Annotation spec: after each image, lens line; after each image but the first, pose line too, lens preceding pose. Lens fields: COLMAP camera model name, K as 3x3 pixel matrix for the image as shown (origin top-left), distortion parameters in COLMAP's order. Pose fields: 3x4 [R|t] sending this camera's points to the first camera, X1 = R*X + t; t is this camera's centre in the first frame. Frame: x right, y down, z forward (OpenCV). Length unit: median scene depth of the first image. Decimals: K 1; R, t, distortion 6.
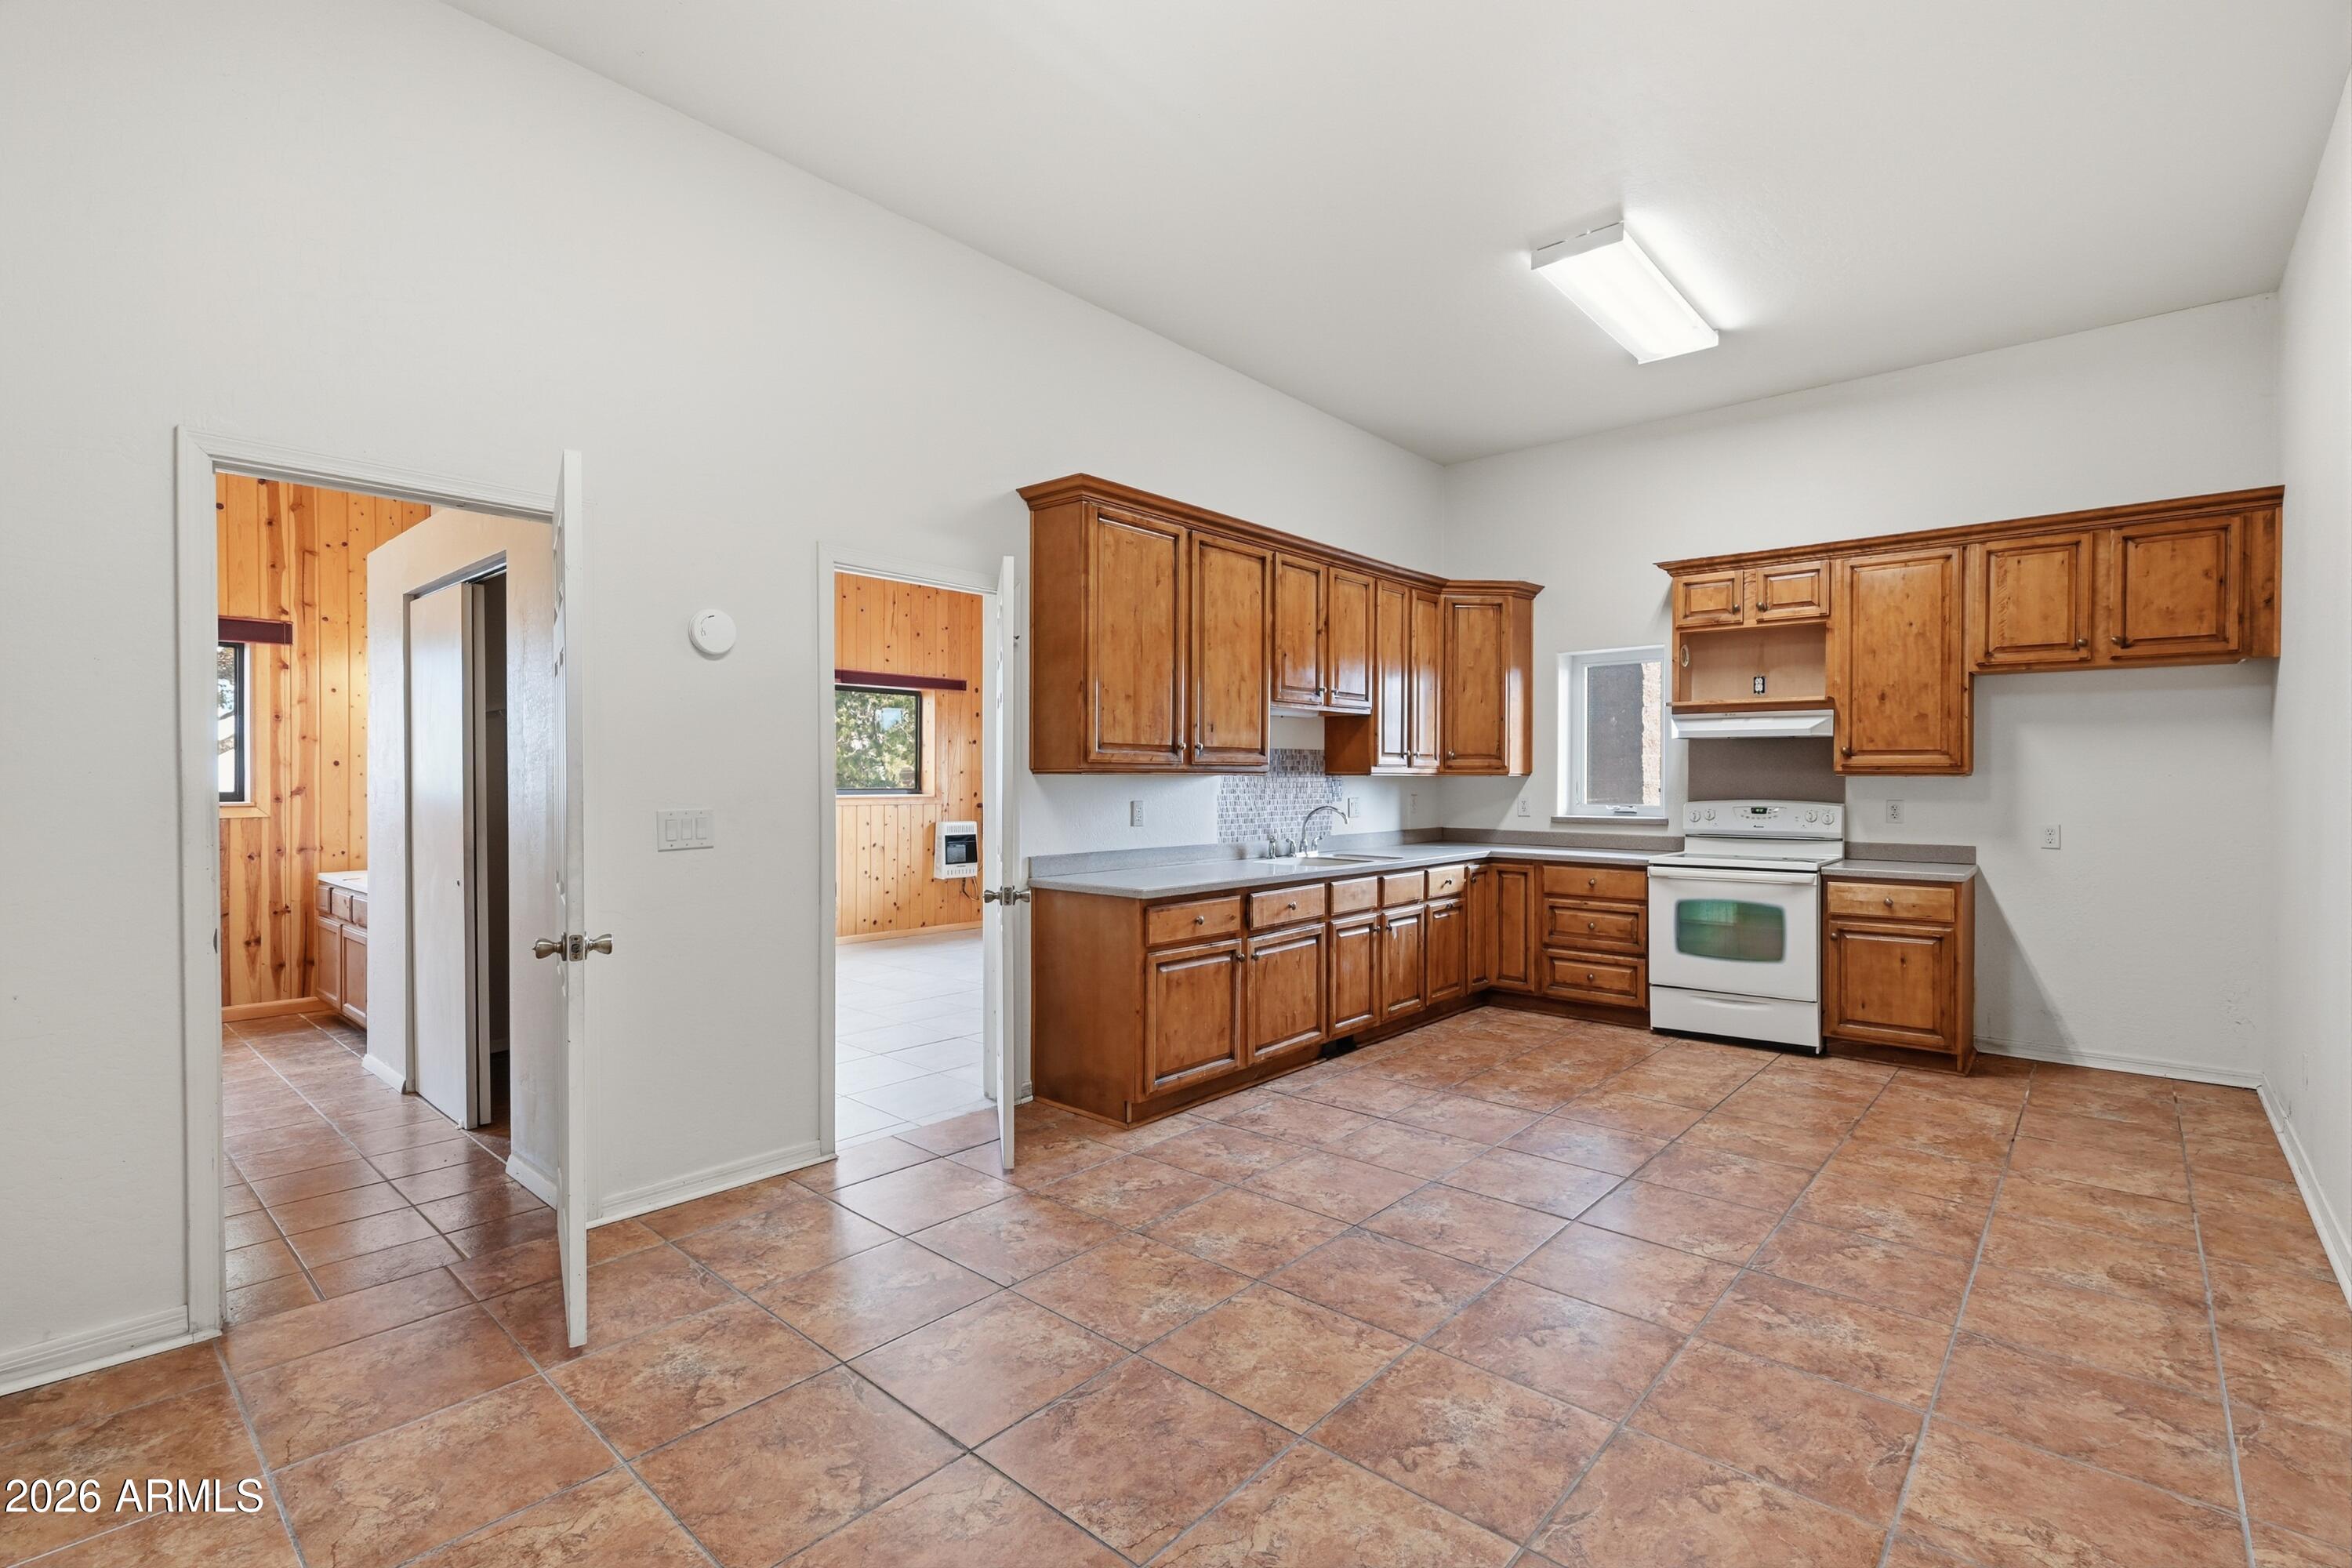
lens RADIAL K [[1068.1, 0, 1183.2], [0, 1068.1, 785.3], [0, 0, 1]] dist [-0.001754, -0.000019]
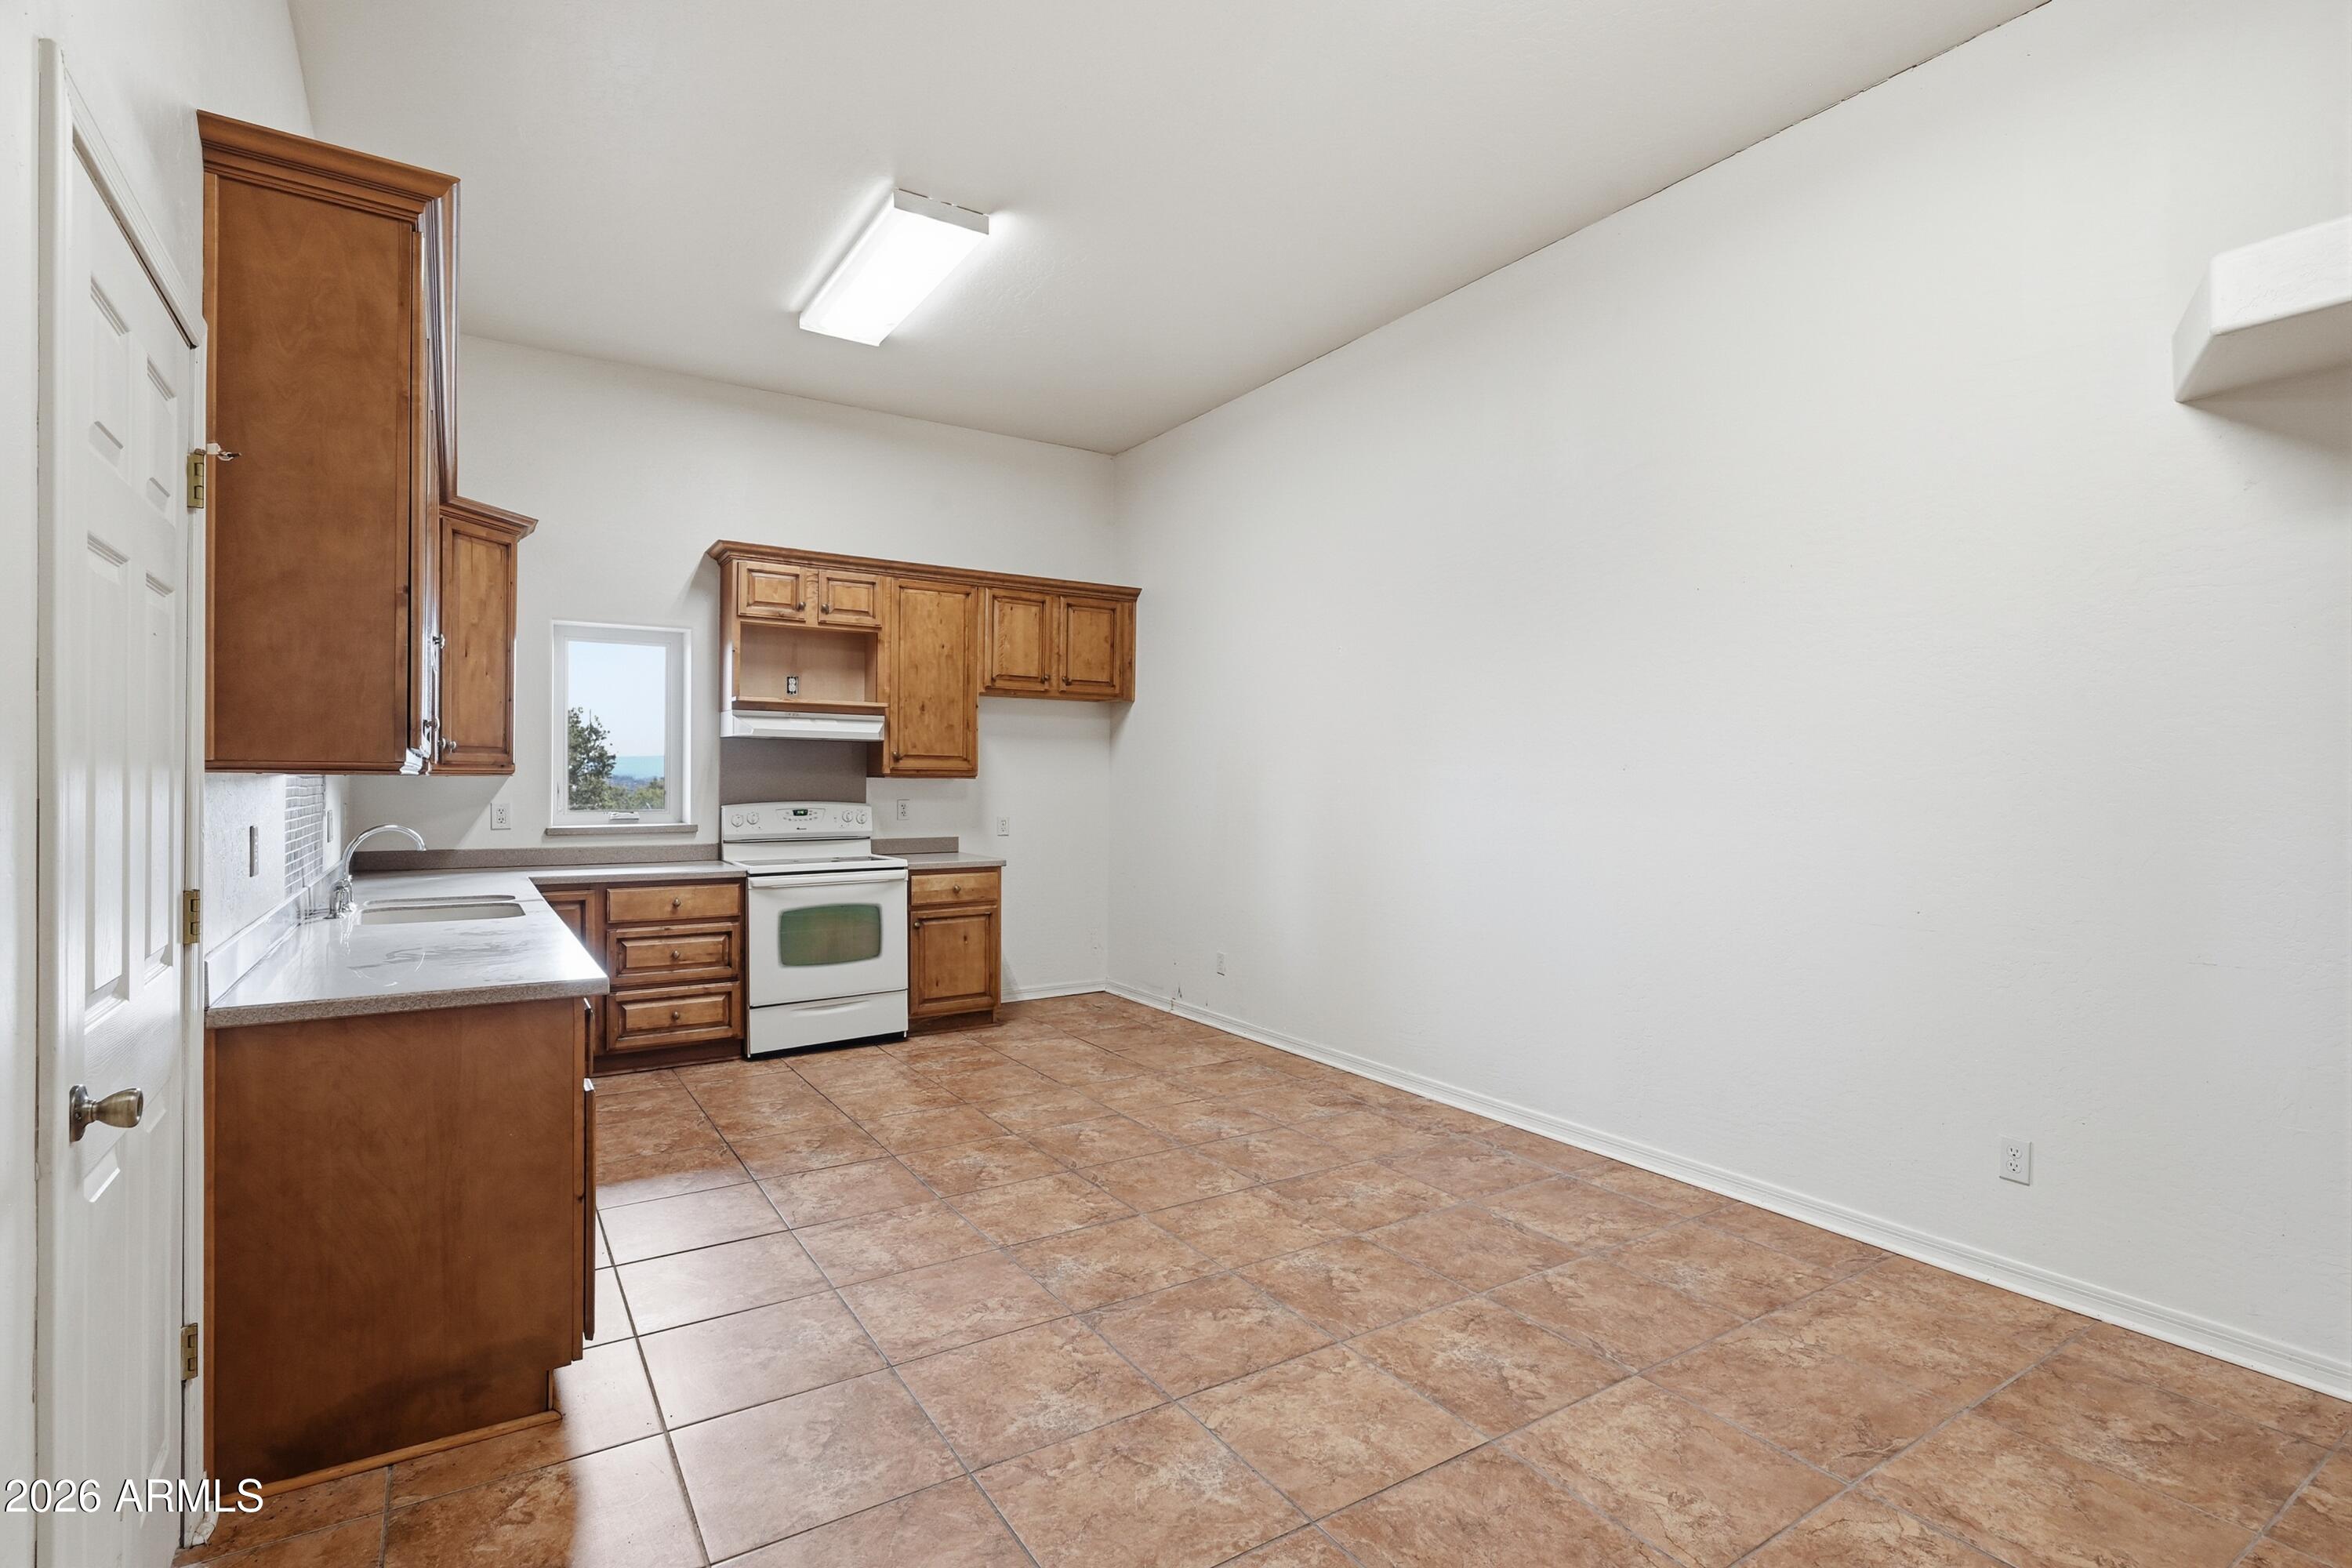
lens RADIAL K [[1129.0, 0, 1181.7], [0, 1129.0, 784.9], [0, 0, 1]] dist [-0.002985, -0.000439]
pose [[0.263381, -0.003149, 0.964687, -0.454436], [0.002581, 0.999993, 0.002560, -0.004482], [-0.964688, 0.001815, 0.263388, 0.461427]]
